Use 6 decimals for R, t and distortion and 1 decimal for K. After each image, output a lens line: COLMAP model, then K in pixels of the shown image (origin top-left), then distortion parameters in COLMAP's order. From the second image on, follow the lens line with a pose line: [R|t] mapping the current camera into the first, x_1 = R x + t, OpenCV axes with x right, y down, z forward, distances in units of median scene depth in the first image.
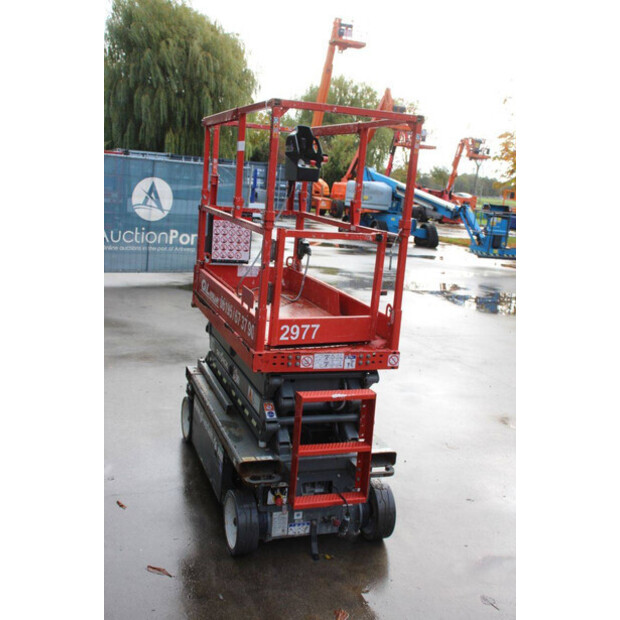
lens RADIAL K [[664.6, 0, 311.4], [0, 664.6, 313.3], [0, 0, 1]] dist [-0.021851, 0.000000]
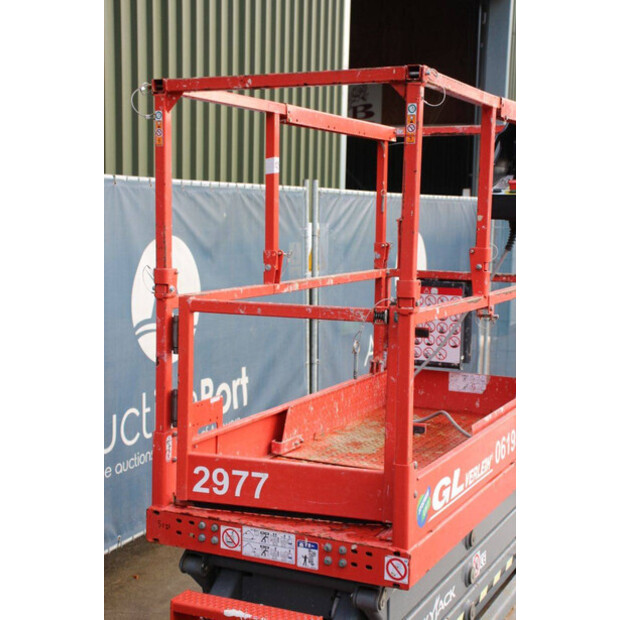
lens RADIAL K [[1015.3, 0, 307.7], [0, 1015.3, 322.3], [0, 0, 1]] dist [0.181675, 0.000000]
pose [[0.700013, 0.009919, -0.714062, 0.598489], [-0.103176, 0.990817, -0.087383, -0.034301], [0.706638, 0.134843, 0.694608, 0.409736]]
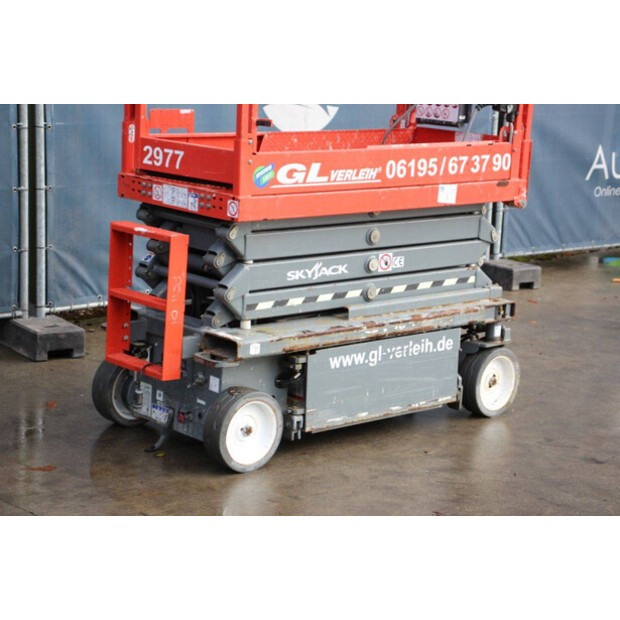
lens RADIAL K [[1464.0, 0, 314.6], [0, 1464.0, 314.8], [0, 0, 1]] dist [0.447518, 0.000000]
pose [[0.394456, 0.123759, -0.910543, 1.640302], [-0.201457, 0.978430, 0.045713, 0.091653], [0.896560, 0.165403, 0.410880, 0.423393]]
